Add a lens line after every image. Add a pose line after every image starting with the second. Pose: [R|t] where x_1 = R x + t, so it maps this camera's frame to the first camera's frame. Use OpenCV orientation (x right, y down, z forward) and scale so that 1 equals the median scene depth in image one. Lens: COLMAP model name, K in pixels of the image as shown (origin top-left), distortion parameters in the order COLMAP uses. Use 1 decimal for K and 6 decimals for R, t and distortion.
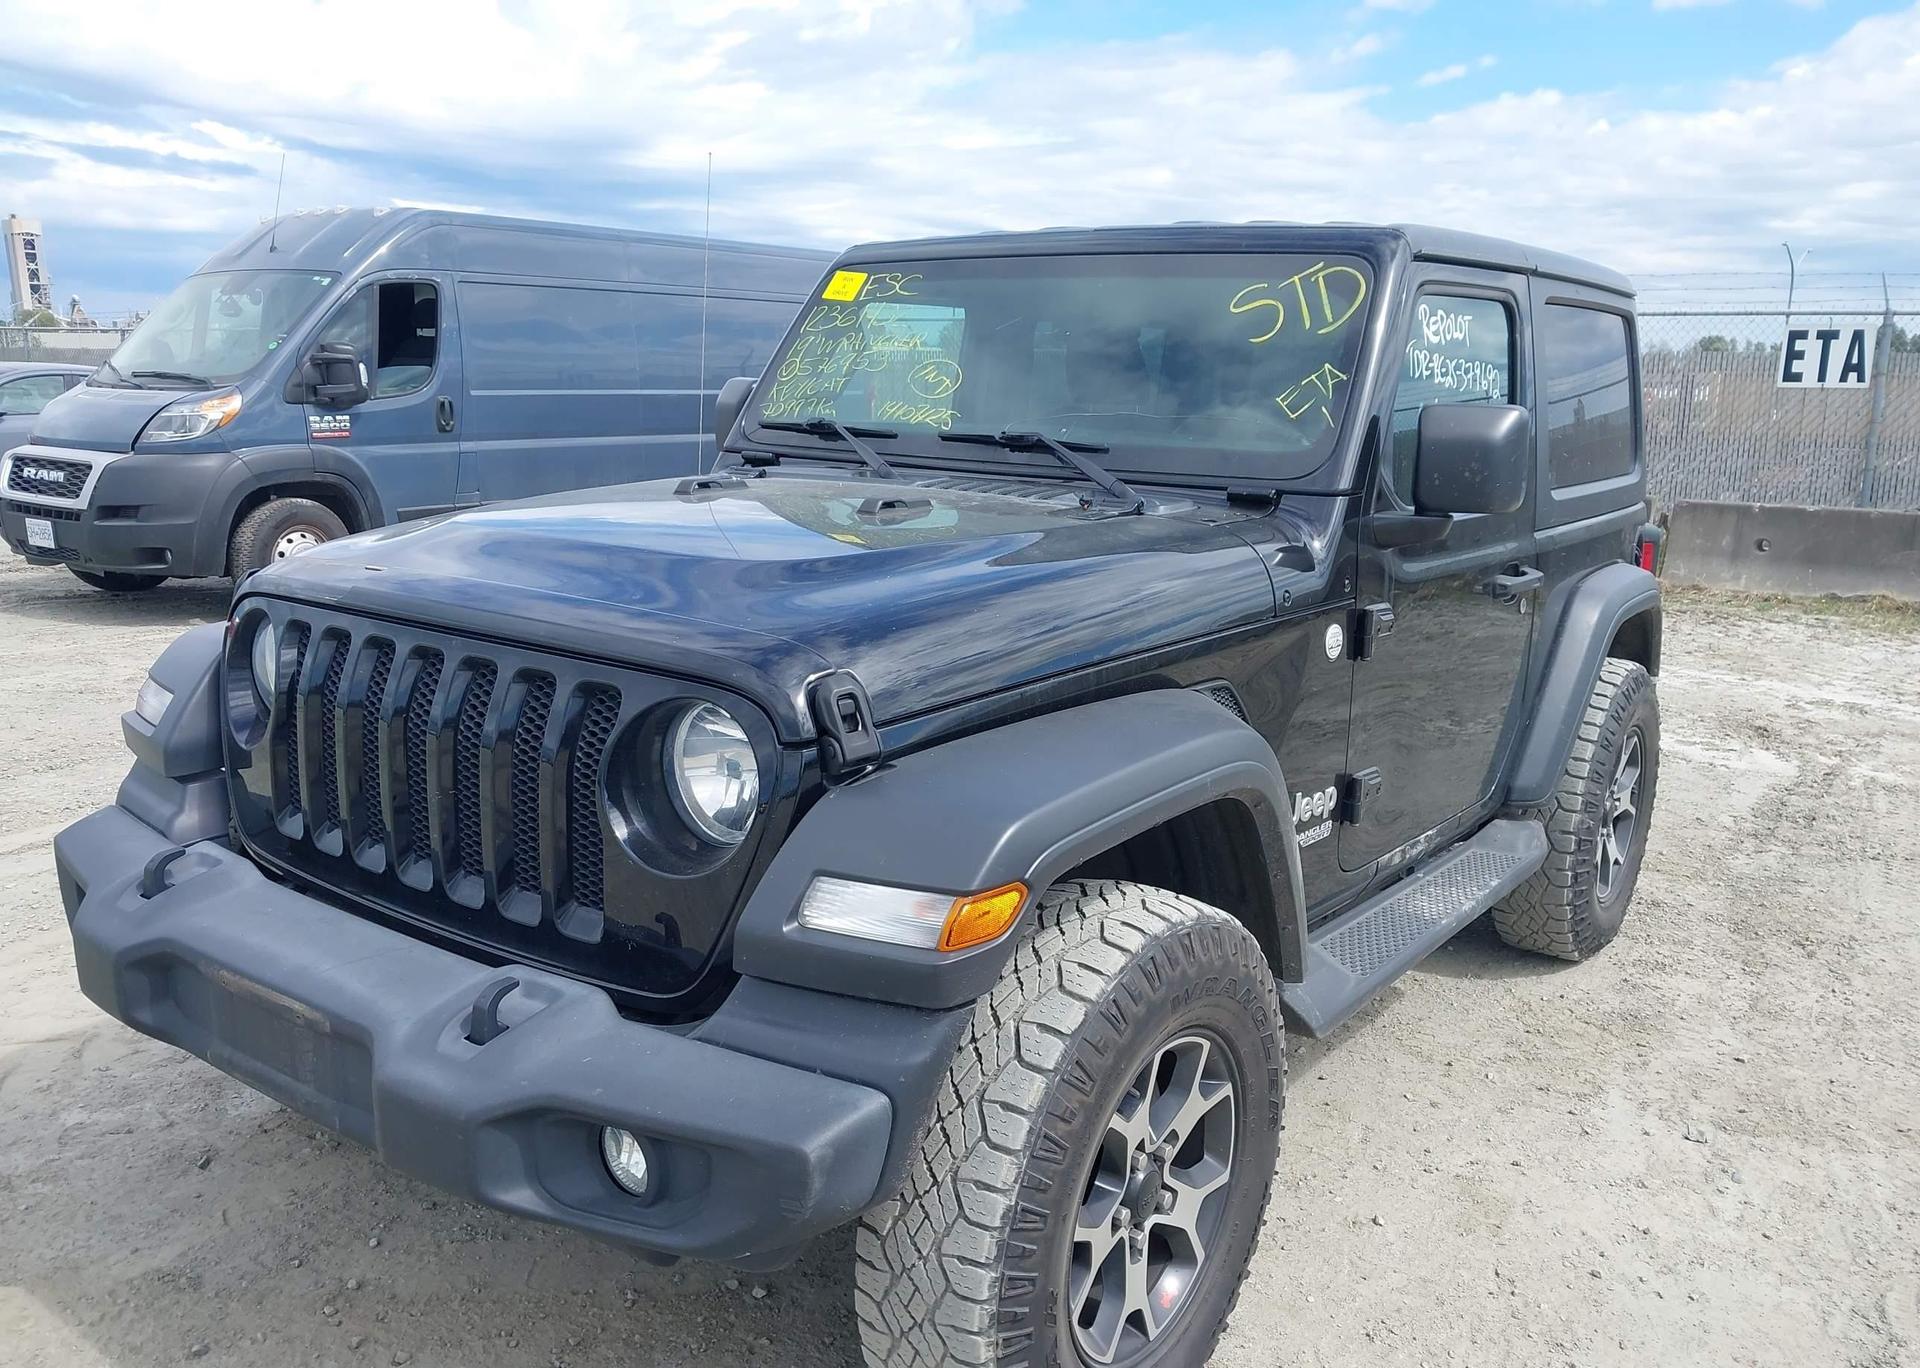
lens RADIAL K [[1556.8, 0, 982.4], [0, 1556.8, 674.3], [0, 0, 1]] dist [0.007650, -0.010354]
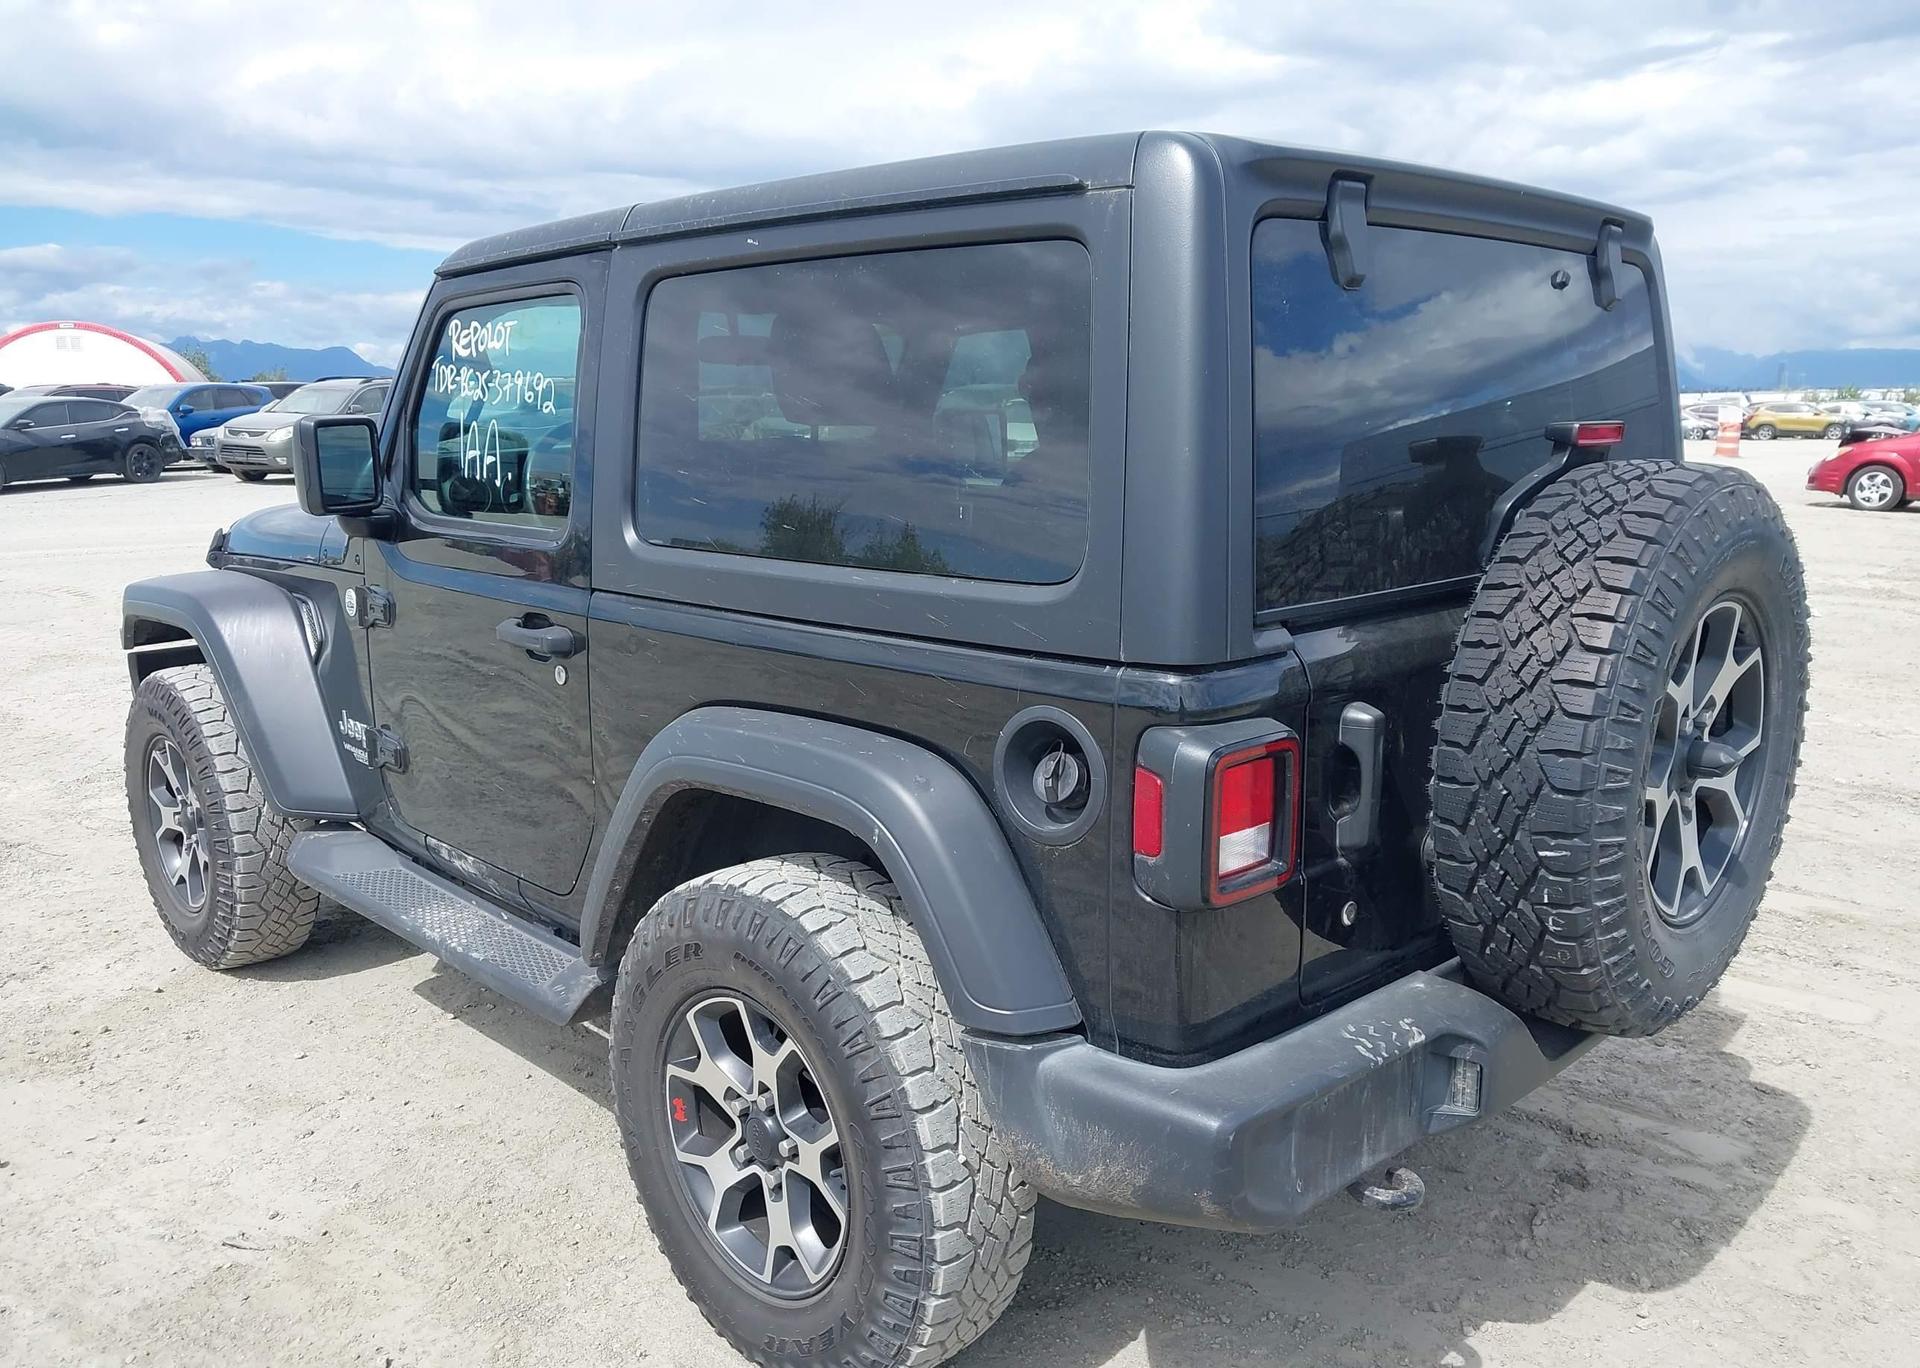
lens RADIAL K [[1547.0, 0, 970.2], [0, 1547.0, 675.6], [0, 0, 1]] dist [0.033908, -0.055817]
pose [[-0.171667, 0.152428, -0.973291, 1.182363], [-0.189814, 0.964328, 0.184503, -0.250874], [0.966696, 0.216418, -0.136611, 1.436645]]
